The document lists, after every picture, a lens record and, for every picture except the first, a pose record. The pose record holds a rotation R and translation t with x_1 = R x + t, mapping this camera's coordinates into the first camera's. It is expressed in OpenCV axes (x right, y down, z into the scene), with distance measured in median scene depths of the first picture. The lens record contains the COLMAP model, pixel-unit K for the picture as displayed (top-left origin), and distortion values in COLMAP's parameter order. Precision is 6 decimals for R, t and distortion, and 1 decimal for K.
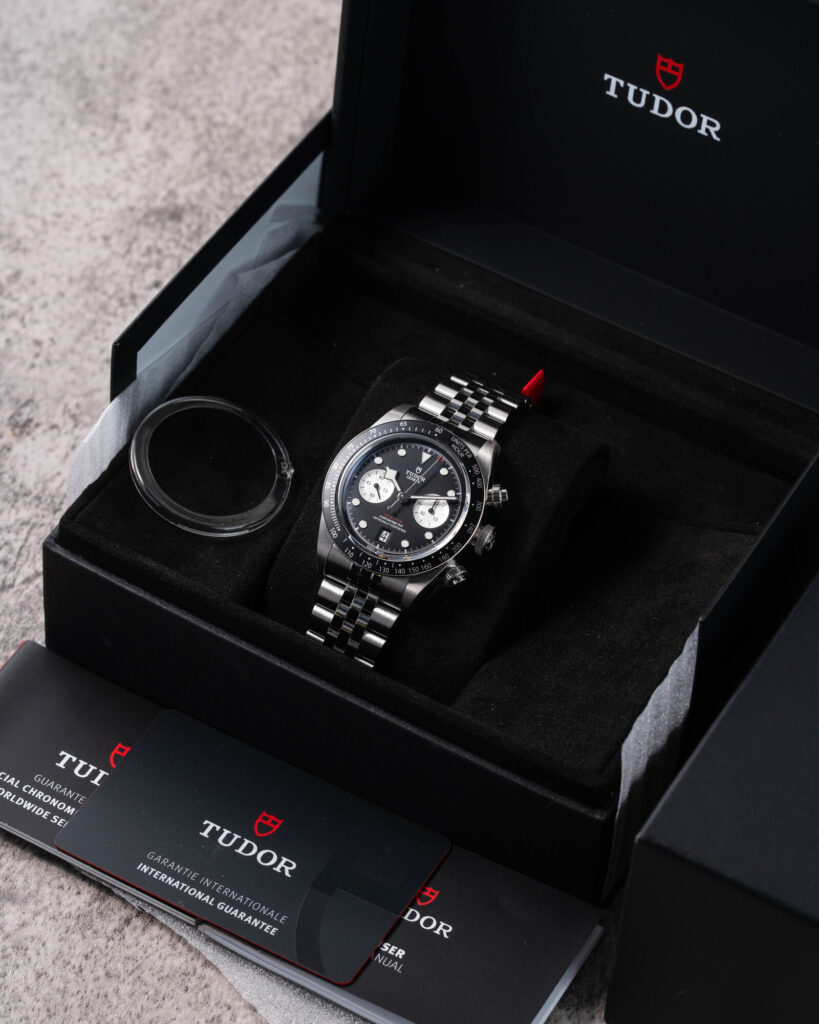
lens RADIAL K [[4549.9, 0, 408.2], [0, 4549.9, 512.1], [0, 0, 1]] dist [-0.001627, 0.000000]
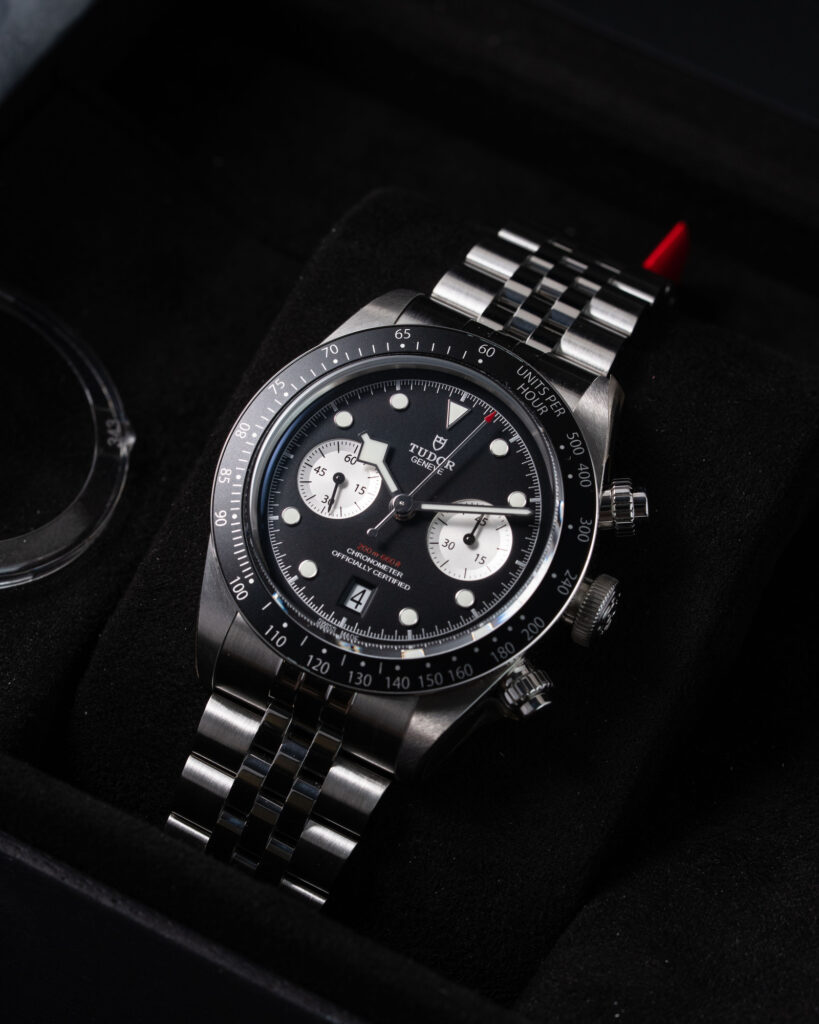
lens RADIAL K [[4549.9, 0, 409.5], [0, 4549.9, 512.6], [0, 0, 1]] dist [-0.001627, 0.000000]
pose [[0.996815, 0.014404, 0.078439, -0.033803], [-0.015094, 0.999852, 0.008218, -0.006184], [-0.078309, -0.009375, 0.996885, 0.575185]]
